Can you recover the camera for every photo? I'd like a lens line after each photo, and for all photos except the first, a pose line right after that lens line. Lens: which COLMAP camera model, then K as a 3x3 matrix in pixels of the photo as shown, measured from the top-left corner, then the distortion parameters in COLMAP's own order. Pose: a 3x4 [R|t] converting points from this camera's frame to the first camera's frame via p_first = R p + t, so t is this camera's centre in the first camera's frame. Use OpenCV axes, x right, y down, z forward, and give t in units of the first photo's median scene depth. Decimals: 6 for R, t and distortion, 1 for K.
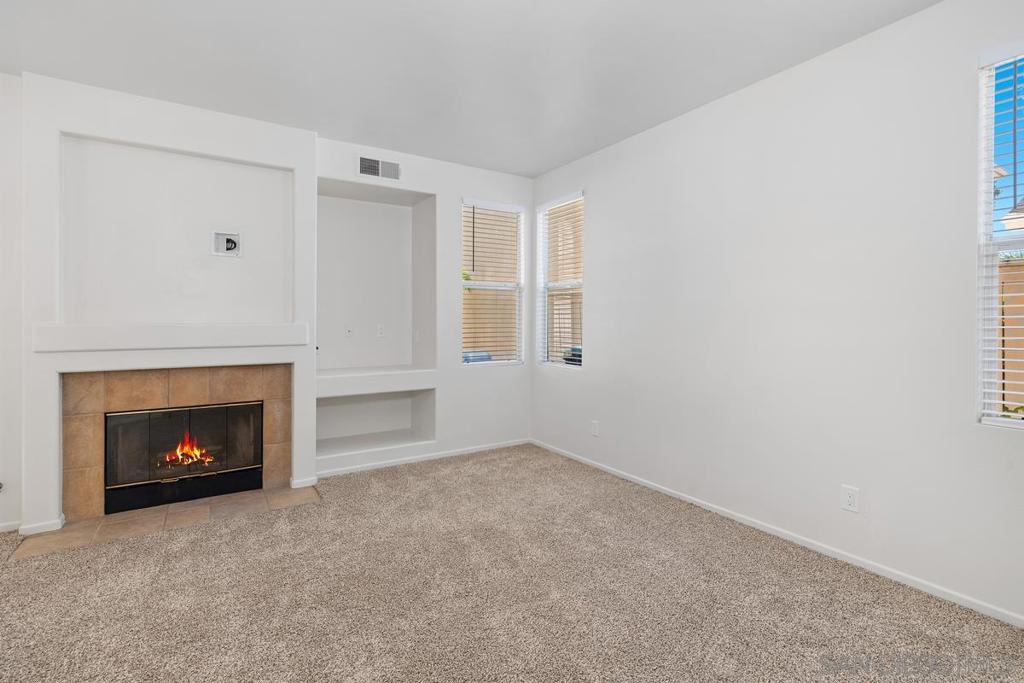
lens RADIAL K [[478.4, 0, 512.0], [0, 478.4, 318.1], [0, 0, 1]] dist [-0.002179, -0.000678]
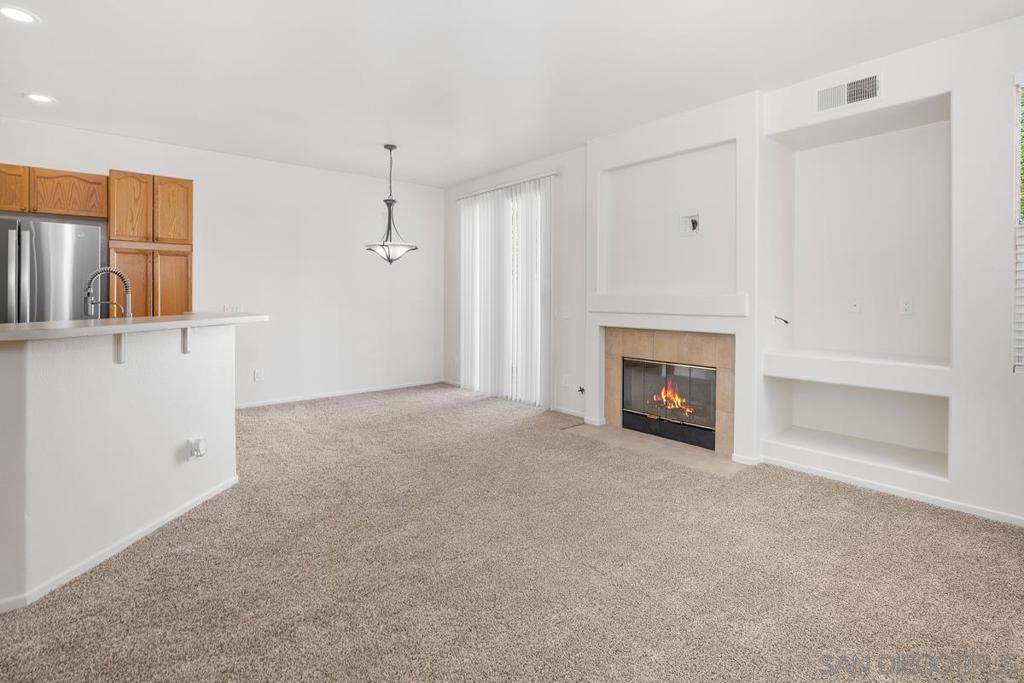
lens RADIAL K [[489.3, 0, 512.4], [0, 489.3, 296.9], [0, 0, 1]] dist [-0.017765, 0.000607]
pose [[0.132847, -0.000326, -0.991137, 0.516976], [-0.001510, 0.999999, -0.000531, 0.018640], [0.991135, 0.001567, 0.132846, 0.440457]]
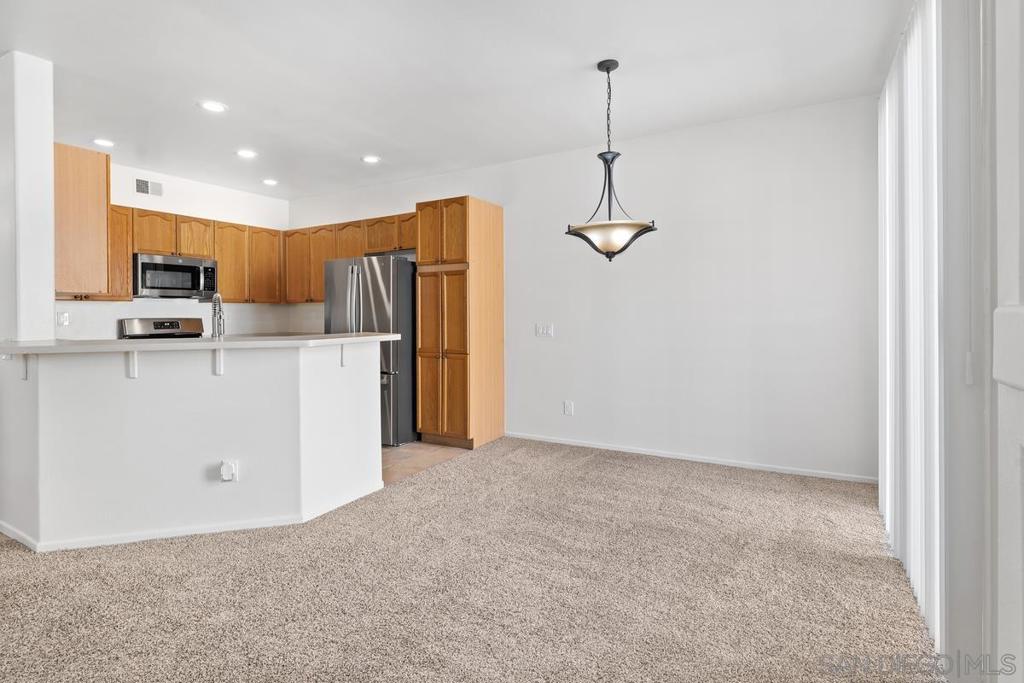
lens RADIAL K [[497.6, 0, 509.7], [0, 497.6, 318.5], [0, 0, 1]] dist [0.000717, 0.000267]
pose [[-0.885034, 0.011574, -0.465382, -0.410115], [0.007800, 0.999919, 0.010035, 0.013543], [0.465460, 0.005252, -0.885053, 0.982997]]
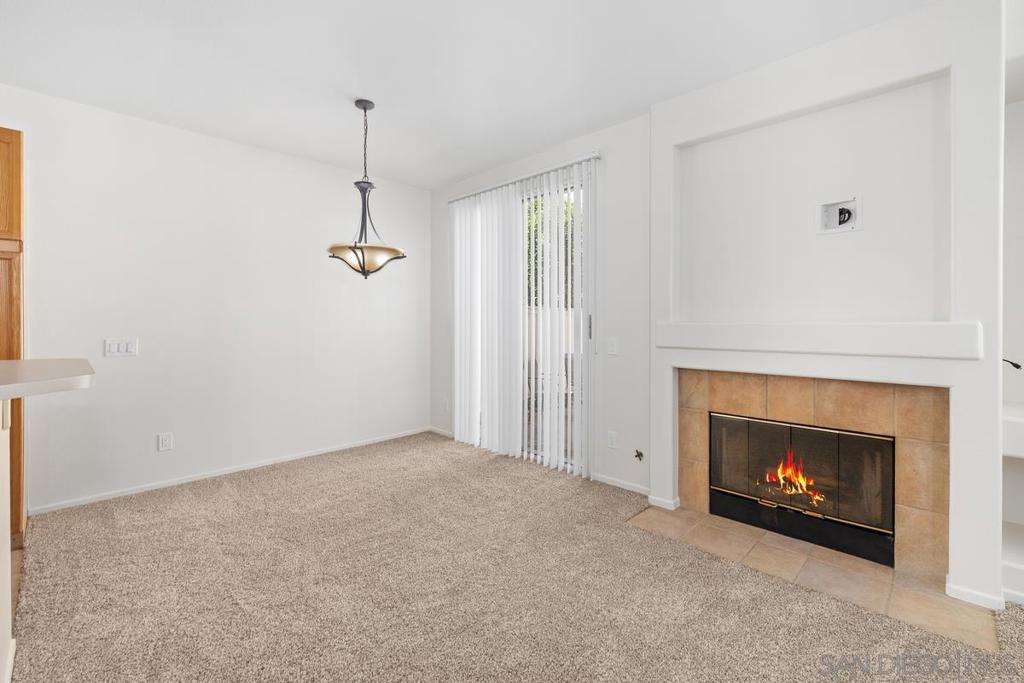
lens RADIAL K [[442.8, 0, 515.6], [0, 442.8, 322.8], [0, 0, 1]] dist [0.002455, -0.000580]
pose [[0.230648, -0.000257, -0.973037, -0.039664], [0.001308, 0.999999, 0.000046, 0.011216], [0.973036, -0.001283, 0.230648, 0.361390]]
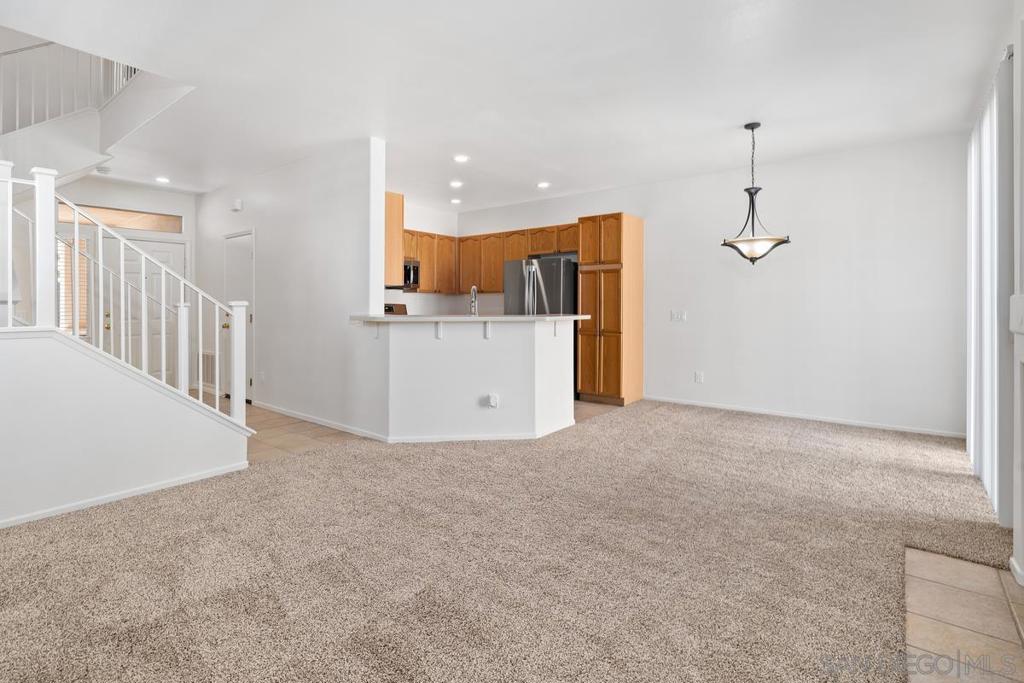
lens RADIAL K [[482.1, 0, 515.3], [0, 482.1, 305.9], [0, 0, 1]] dist [-0.001726, -0.000487]
pose [[-0.942355, -0.003333, -0.334599, -0.009479], [-0.003218, 0.999994, -0.000899, 0.029338], [0.334600, 0.000230, -0.942360, 1.224512]]
